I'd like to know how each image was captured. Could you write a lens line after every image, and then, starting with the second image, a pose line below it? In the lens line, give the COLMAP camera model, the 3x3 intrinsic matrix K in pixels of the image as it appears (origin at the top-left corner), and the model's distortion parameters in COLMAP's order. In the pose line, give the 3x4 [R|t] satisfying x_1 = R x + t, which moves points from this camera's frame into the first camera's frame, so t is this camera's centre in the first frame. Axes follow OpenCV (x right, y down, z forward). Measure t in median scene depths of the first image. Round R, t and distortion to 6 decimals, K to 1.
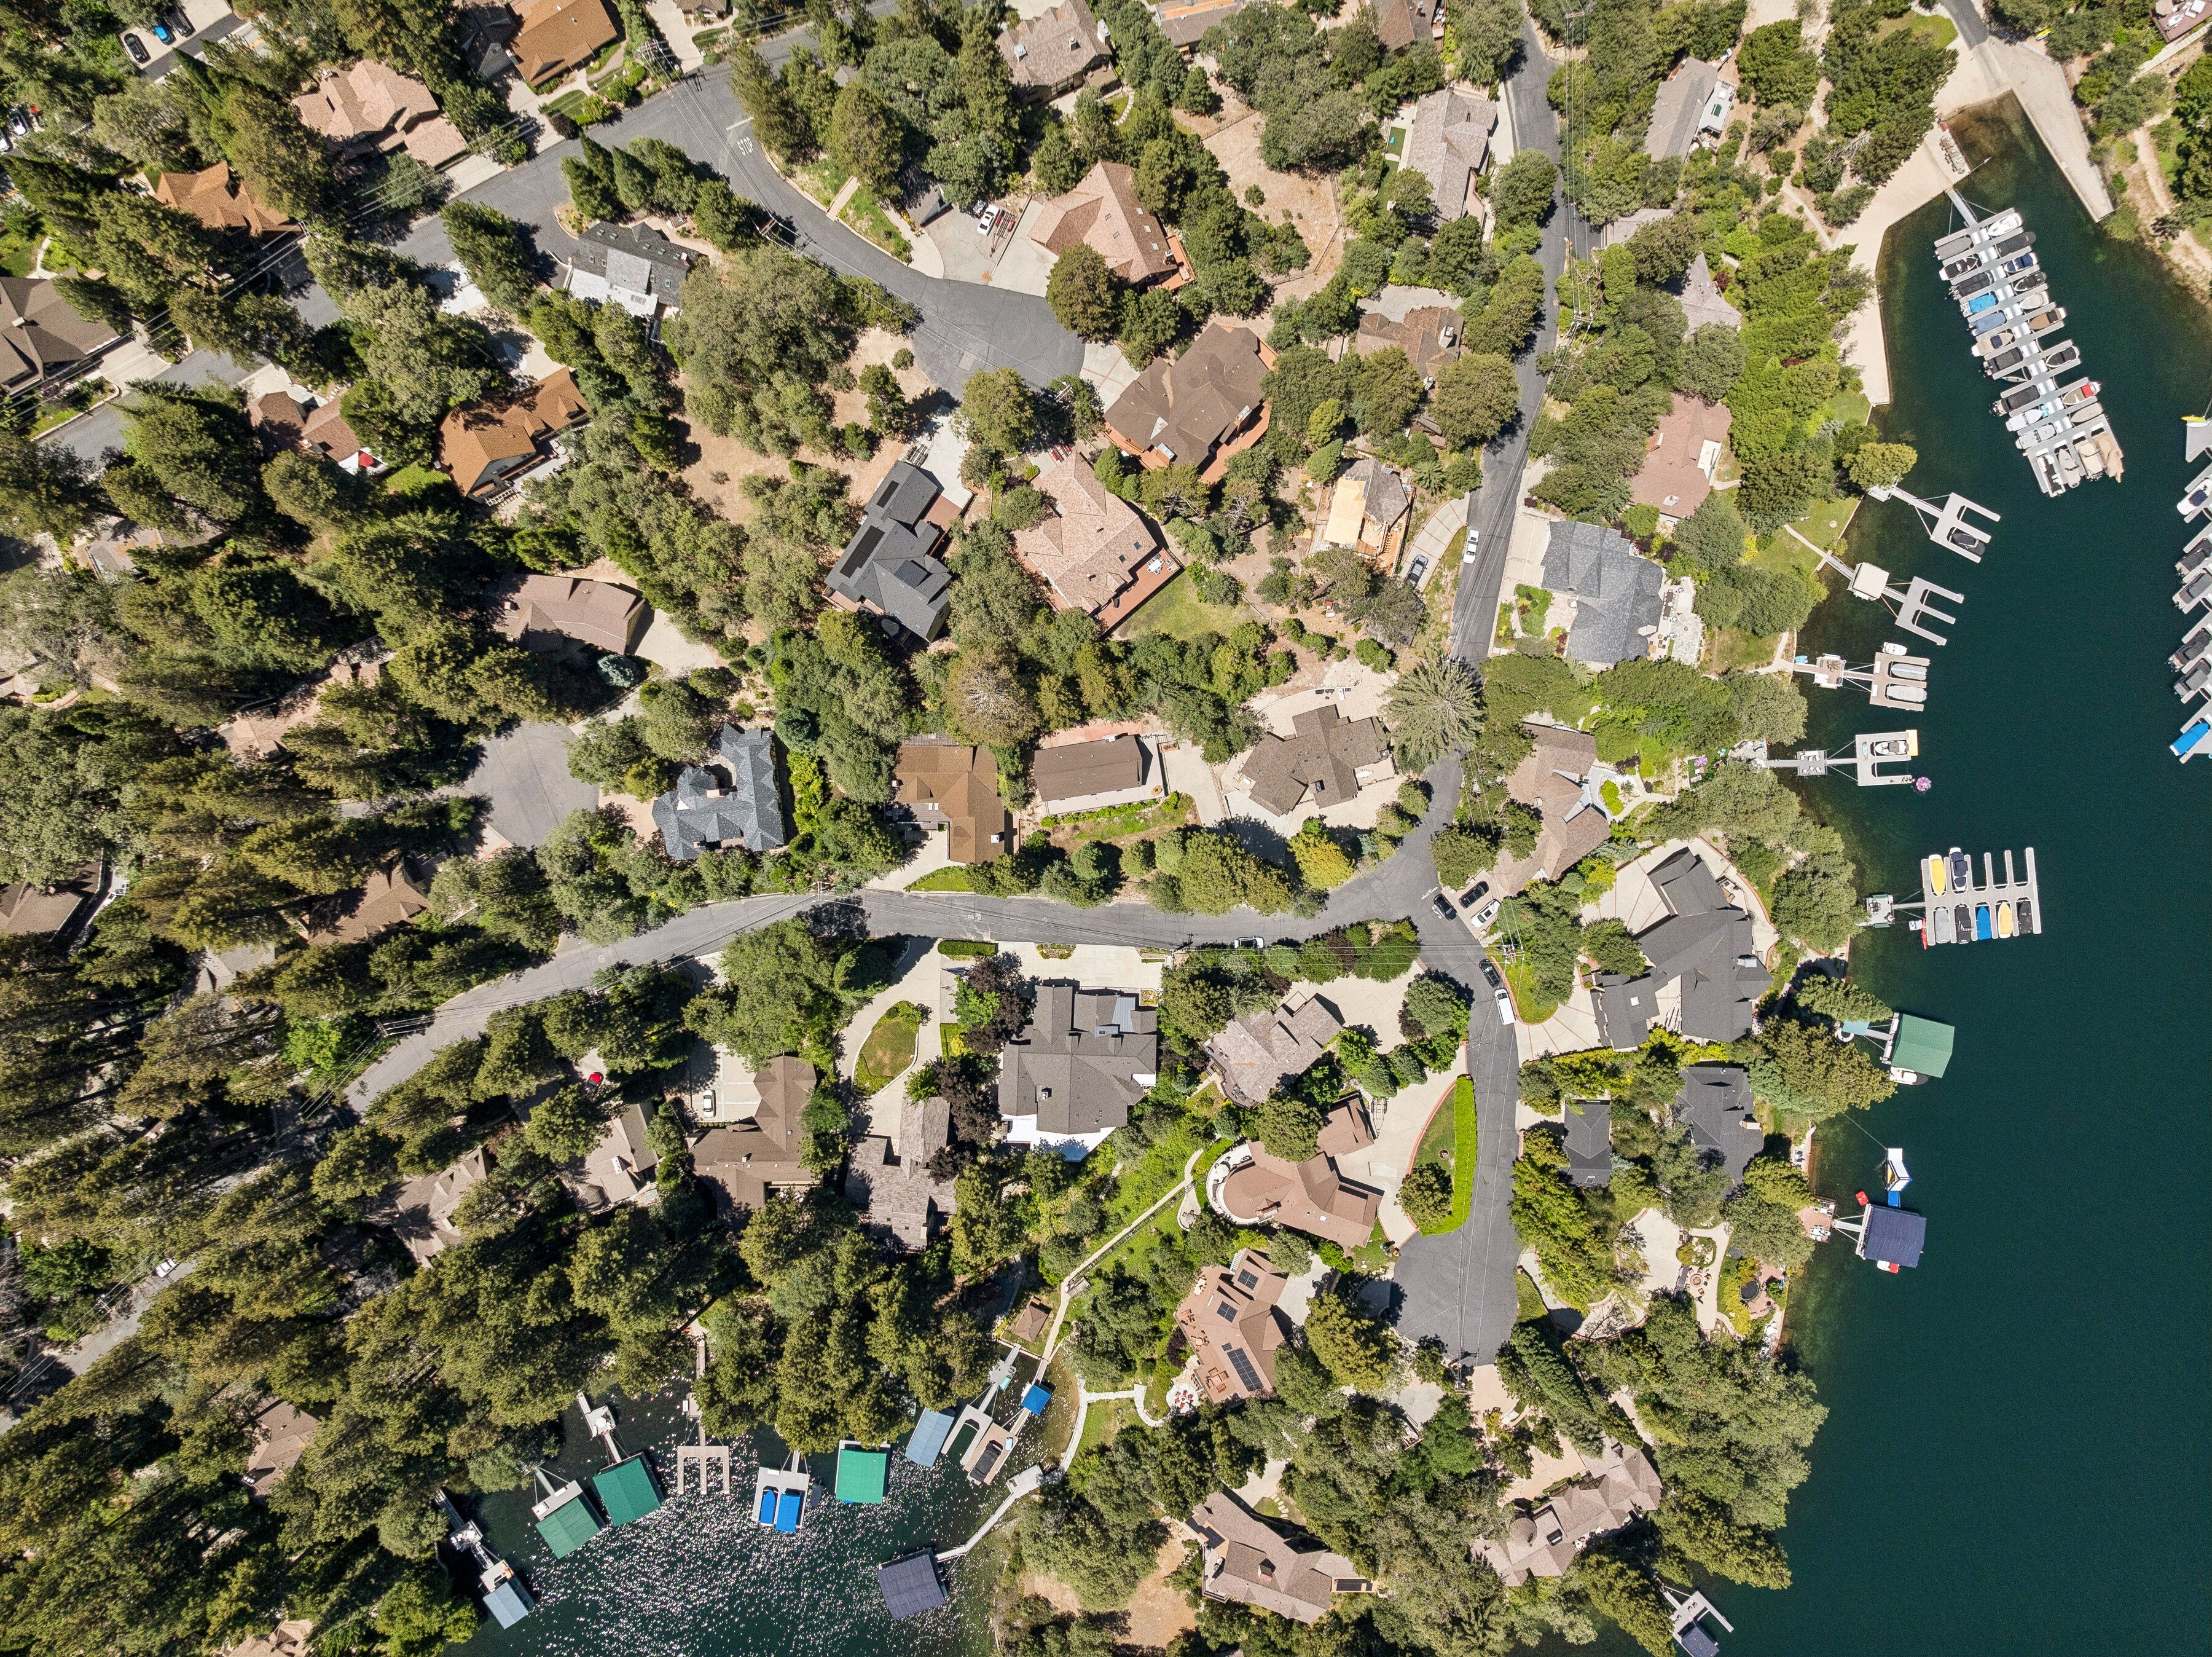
lens RADIAL K [[2326.5, 0, 1075.3], [0, 2326.5, 818.2], [0, 0, 1]] dist [-0.033587, 0.035409]
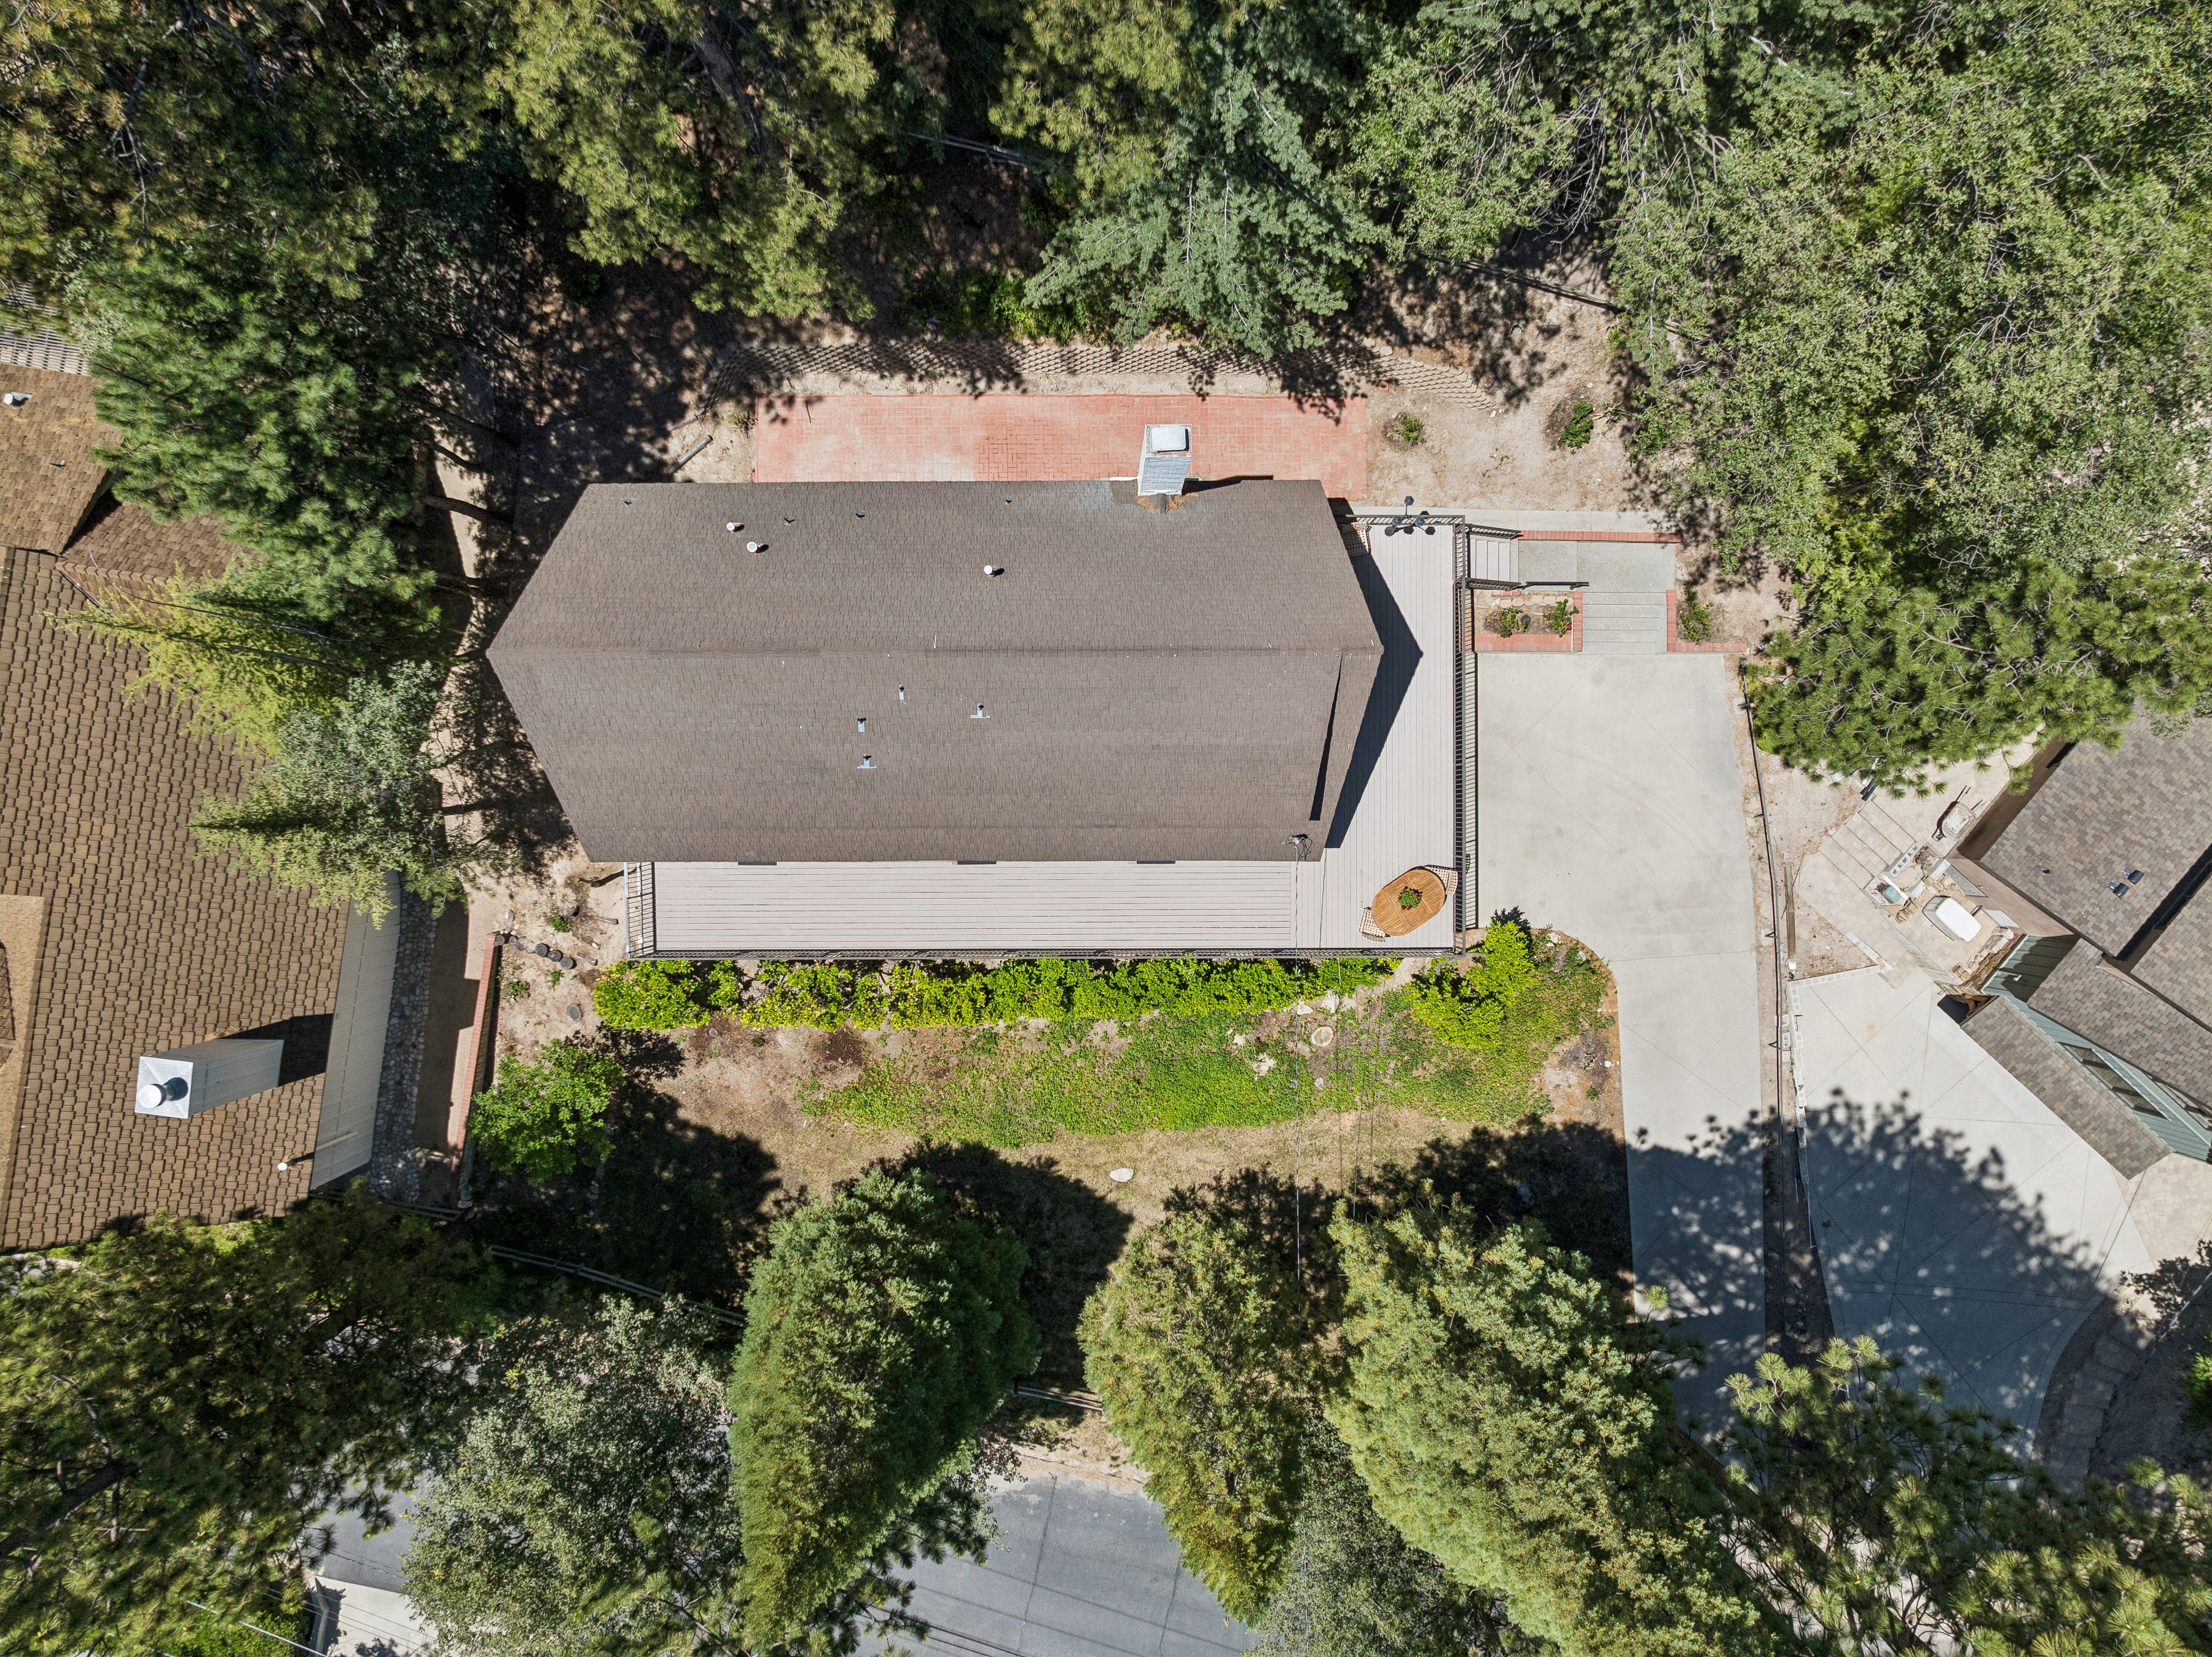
lens RADIAL K [[2326.5, 0, 1075.3], [0, 2326.5, 818.2], [0, 0, 1]] dist [-0.033587, 0.035409]
pose [[0.988705, 0.149785, 0.005234, 0.012504], [-0.149840, 0.988631, 0.012498, -0.015205], [-0.003302, -0.013141, 0.999908, 0.841071]]
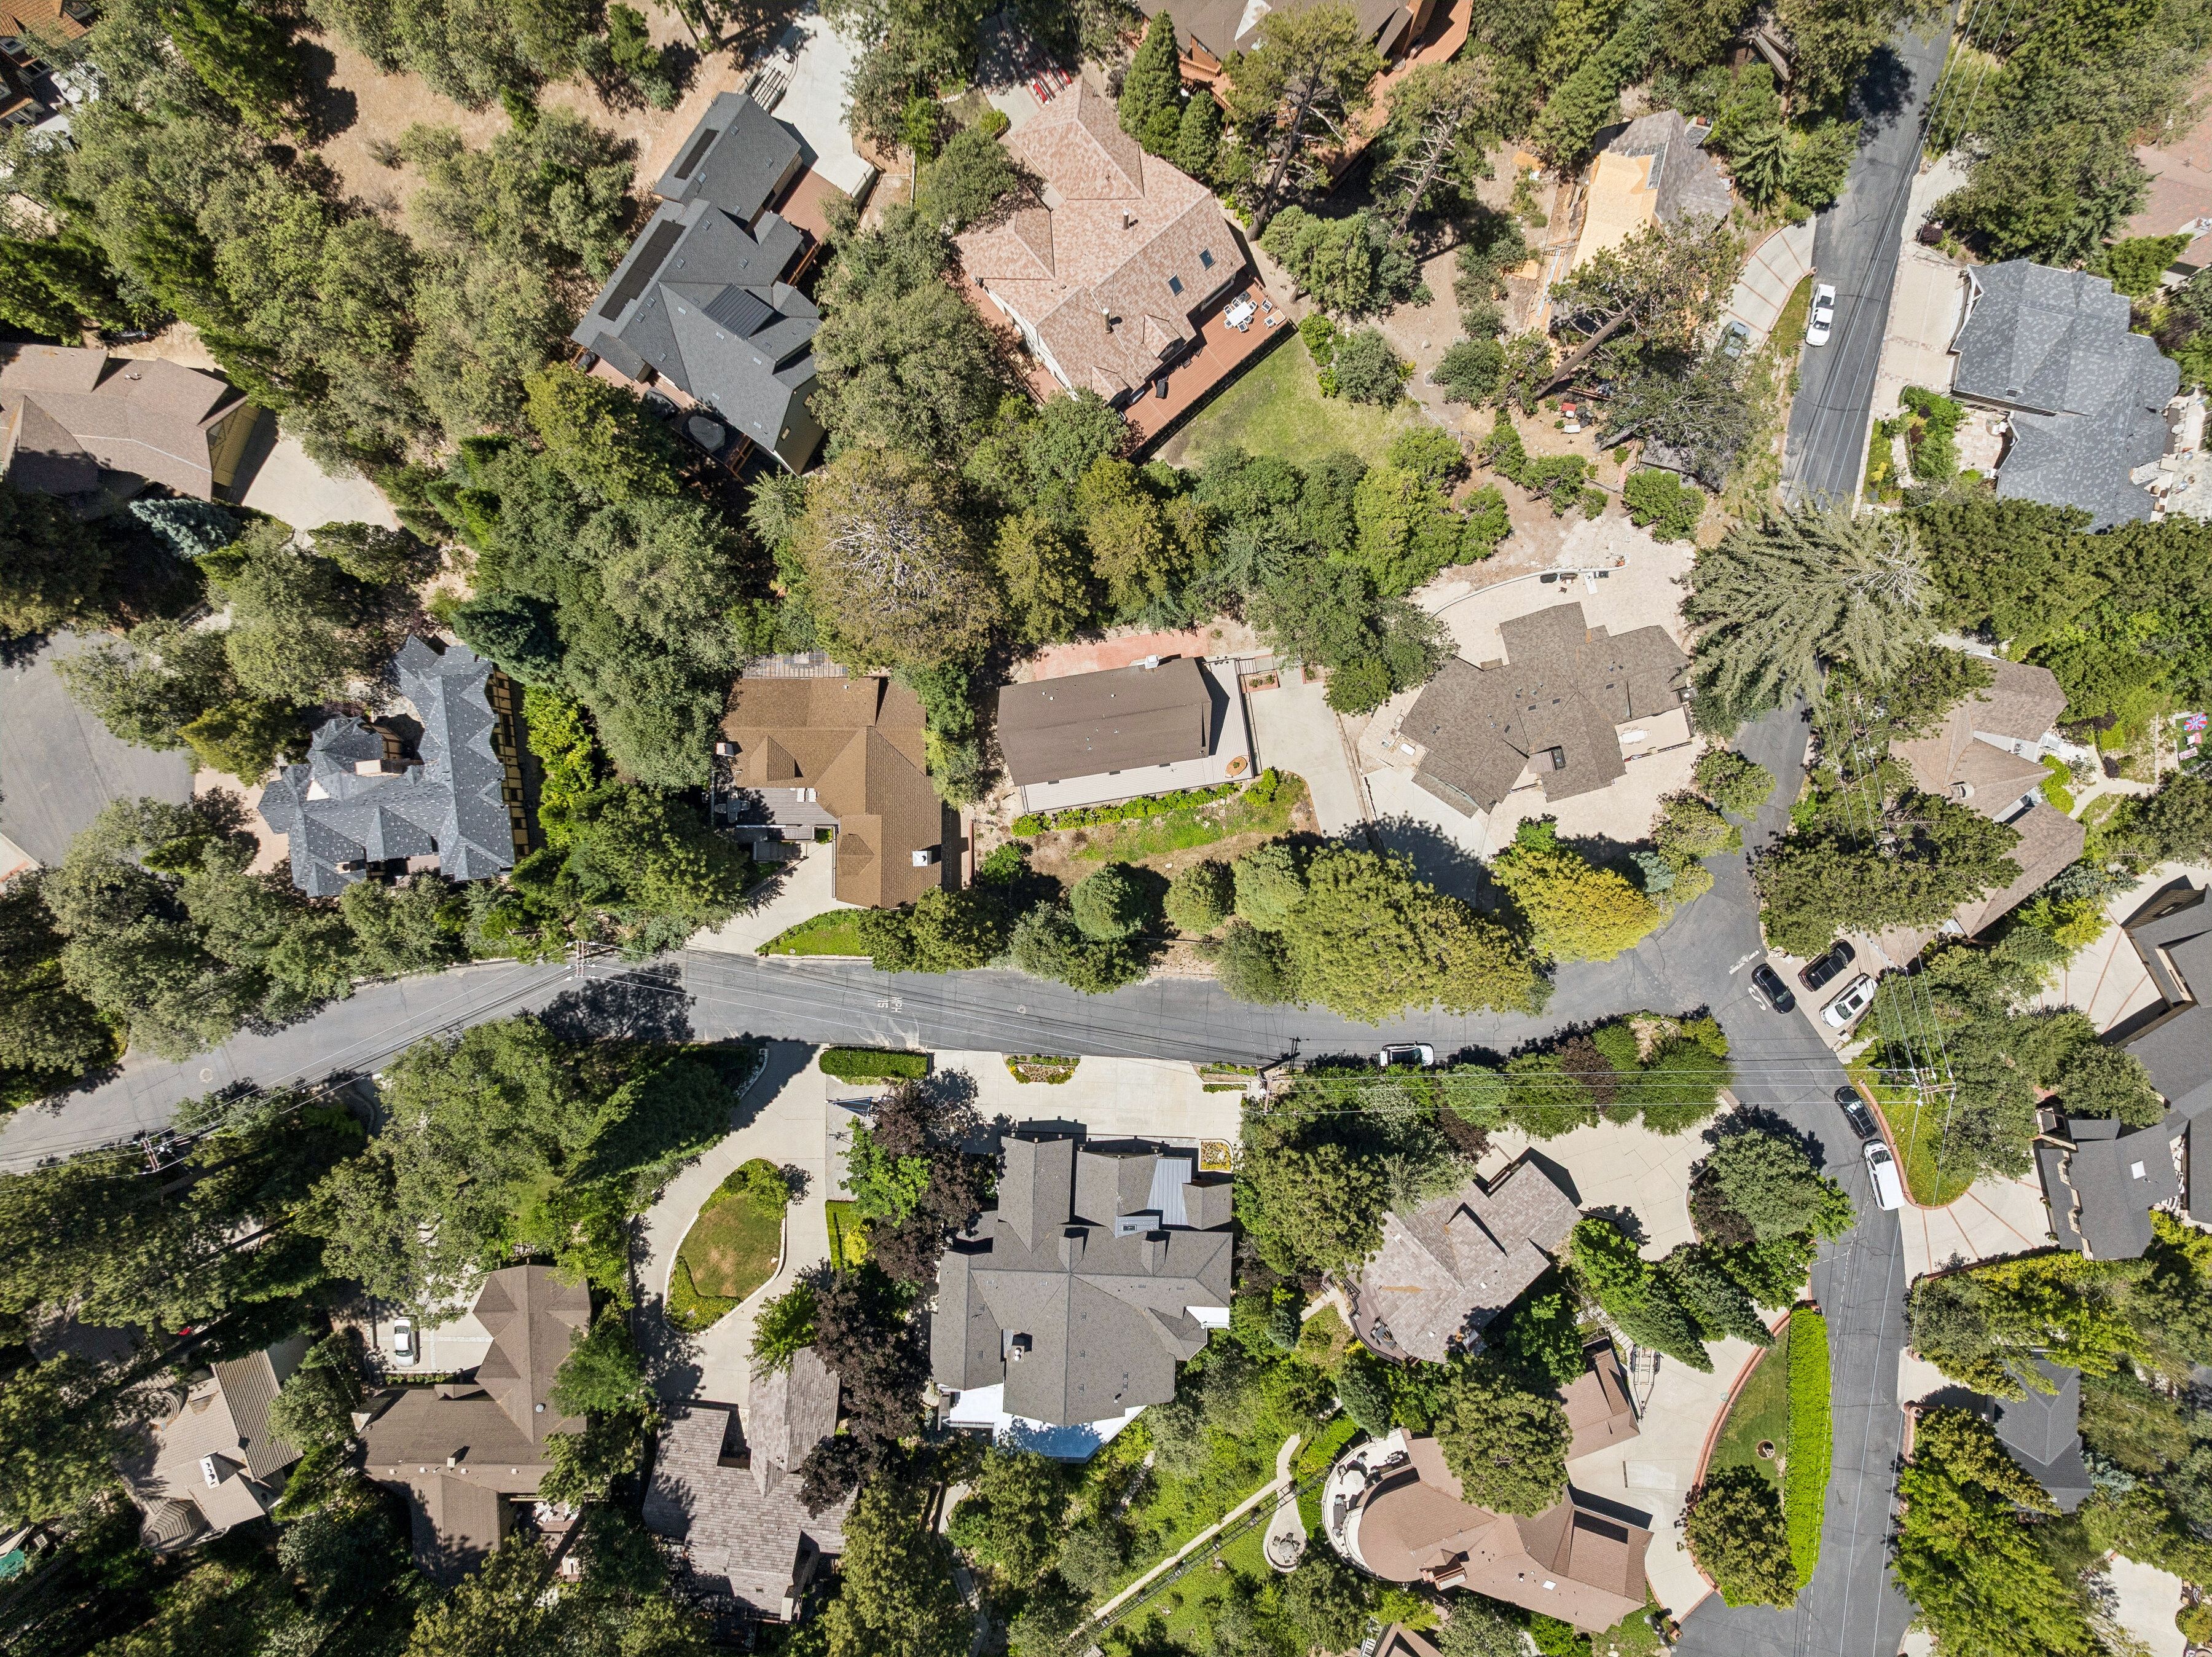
lens RADIAL K [[2326.5, 0, 1075.3], [0, 2326.5, 818.2], [0, 0, 1]] dist [-0.033587, 0.035409]
pose [[0.999979, 0.003635, -0.005425, 0.001980], [-0.003646, 0.999991, -0.002106, 0.000882], [0.005418, 0.002126, 0.999983, 0.476824]]
